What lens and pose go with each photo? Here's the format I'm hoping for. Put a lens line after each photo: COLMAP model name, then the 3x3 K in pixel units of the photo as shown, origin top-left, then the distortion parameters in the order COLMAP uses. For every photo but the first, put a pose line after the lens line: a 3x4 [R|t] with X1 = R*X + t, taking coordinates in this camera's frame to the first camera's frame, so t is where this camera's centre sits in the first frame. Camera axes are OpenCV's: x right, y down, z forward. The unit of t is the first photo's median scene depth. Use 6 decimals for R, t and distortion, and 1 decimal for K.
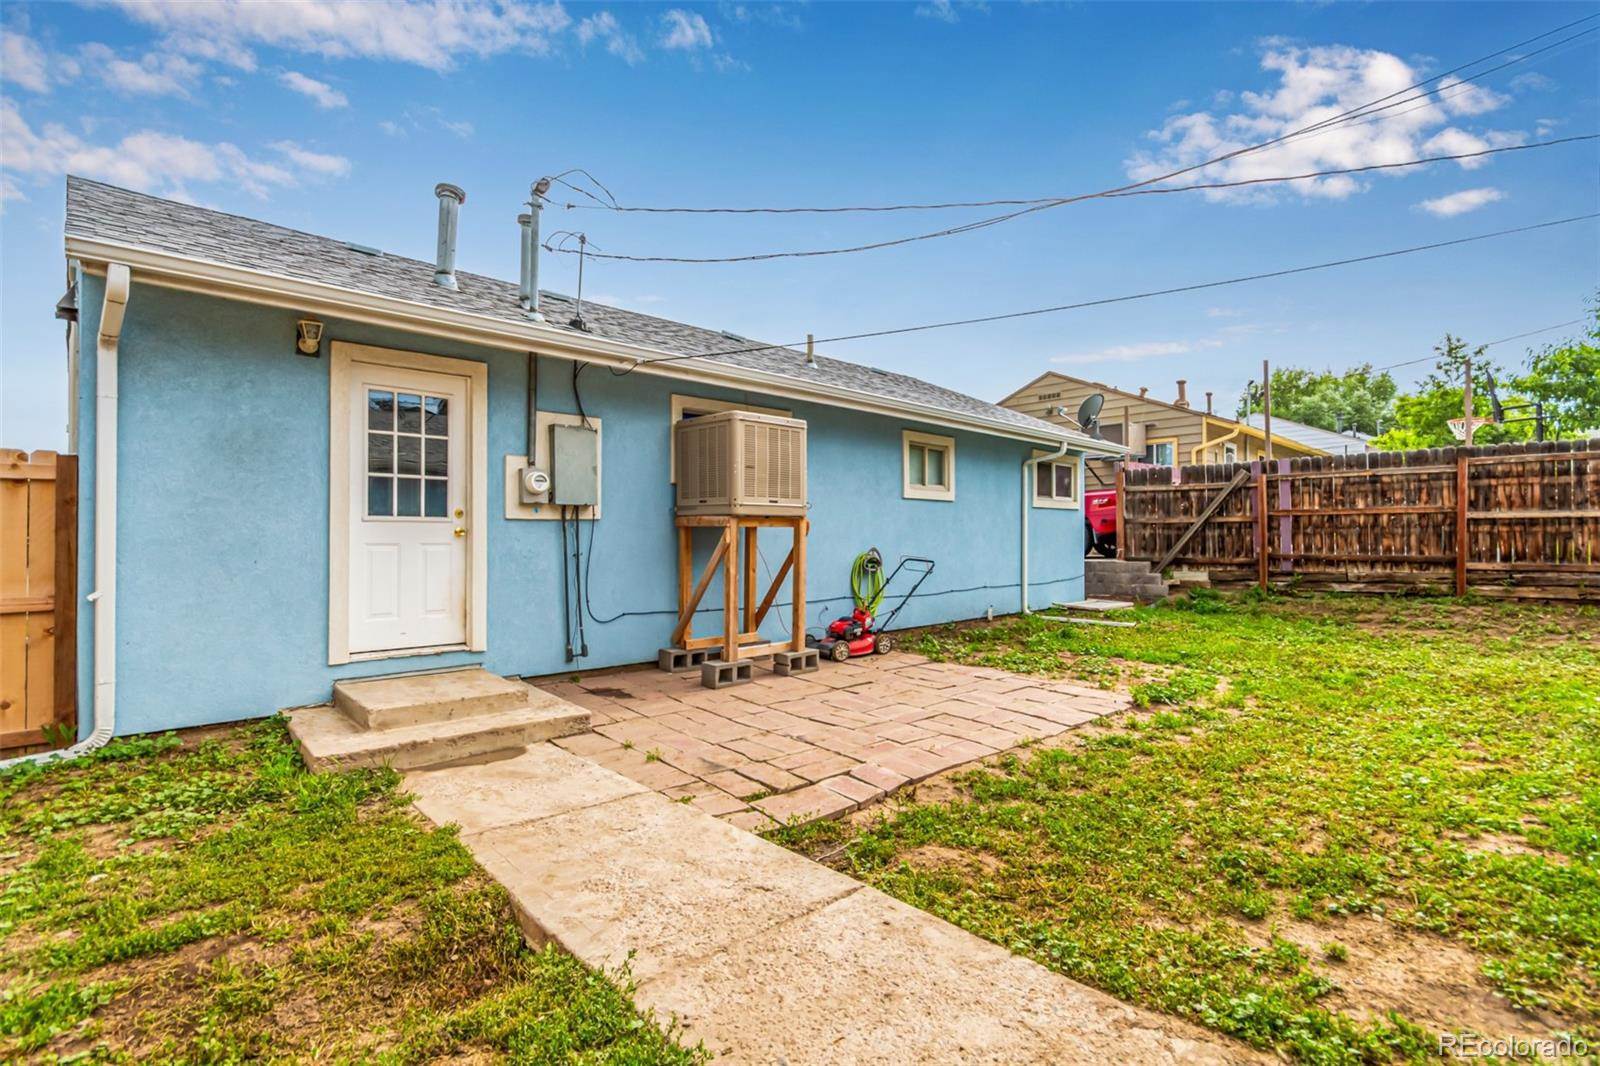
lens RADIAL K [[753.8, 0, 798.8], [0, 753.8, 534.0], [0, 0, 1]] dist [0.000224, -0.000458]
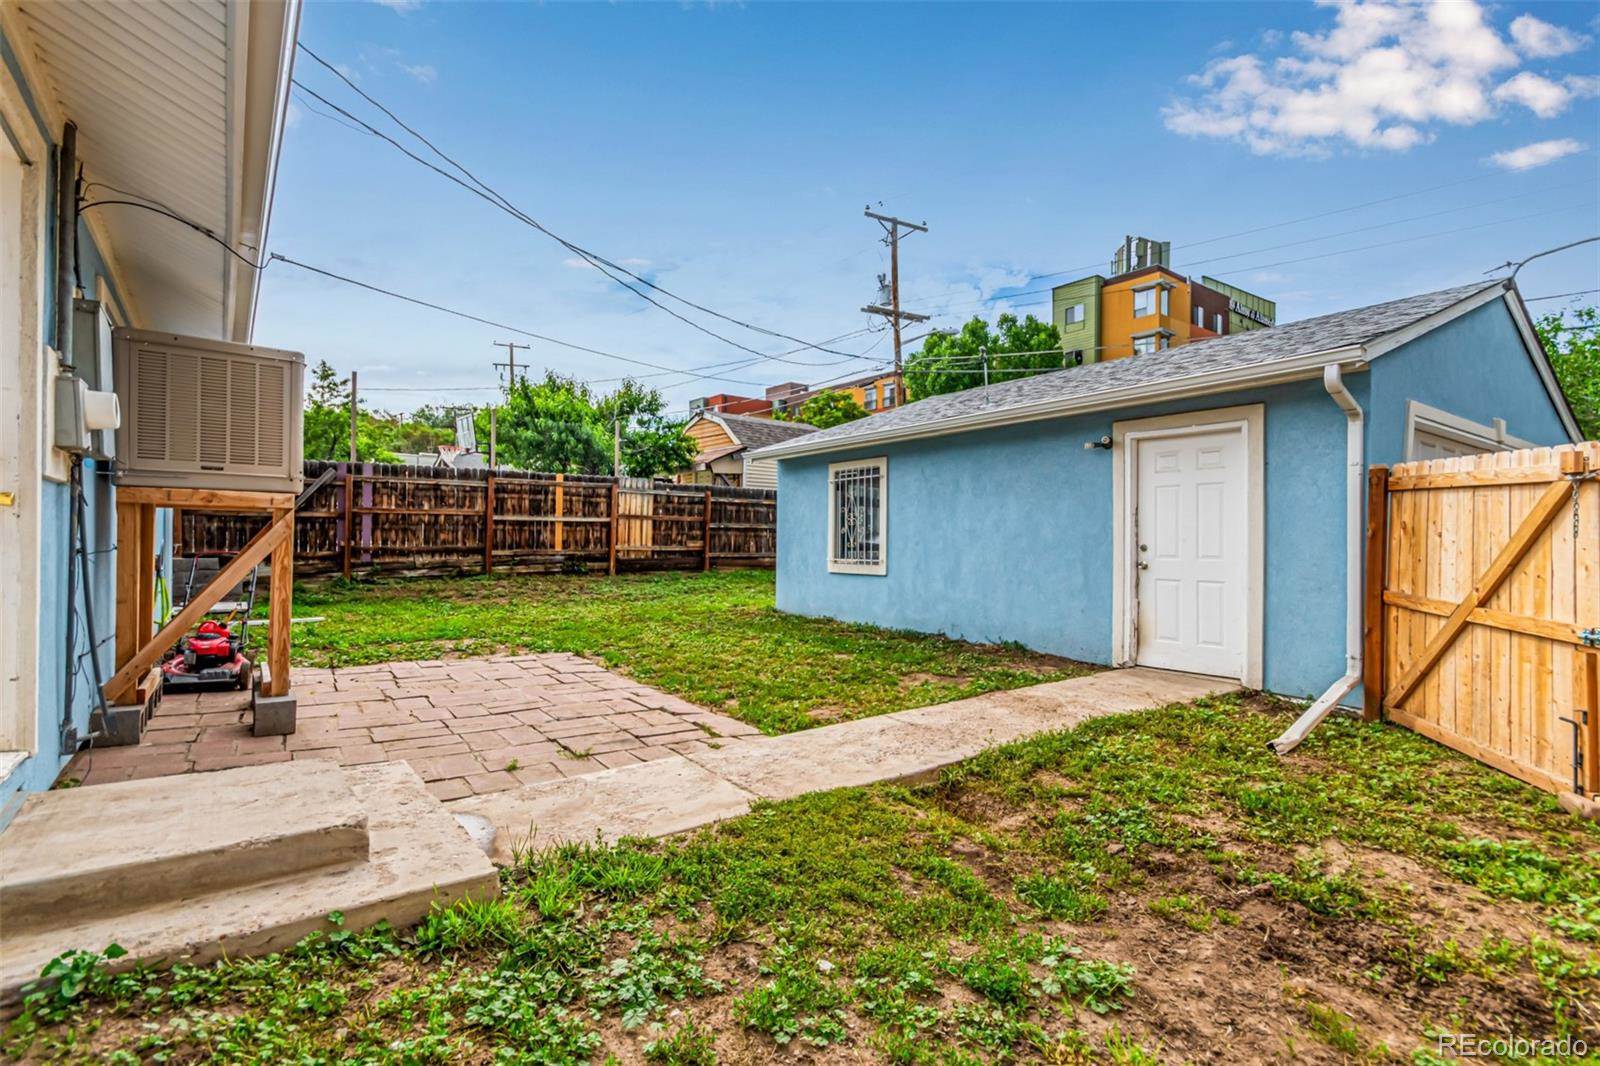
lens RADIAL K [[753.8, 0, 795.5], [0, 753.8, 536.0], [0, 0, 1]] dist [0.000224, -0.000458]
pose [[0.116398, 0.002312, 0.993200, -0.437804], [-0.009612, 0.999953, -0.001201, 0.005933], [-0.993156, -0.009407, 0.116415, 0.243140]]
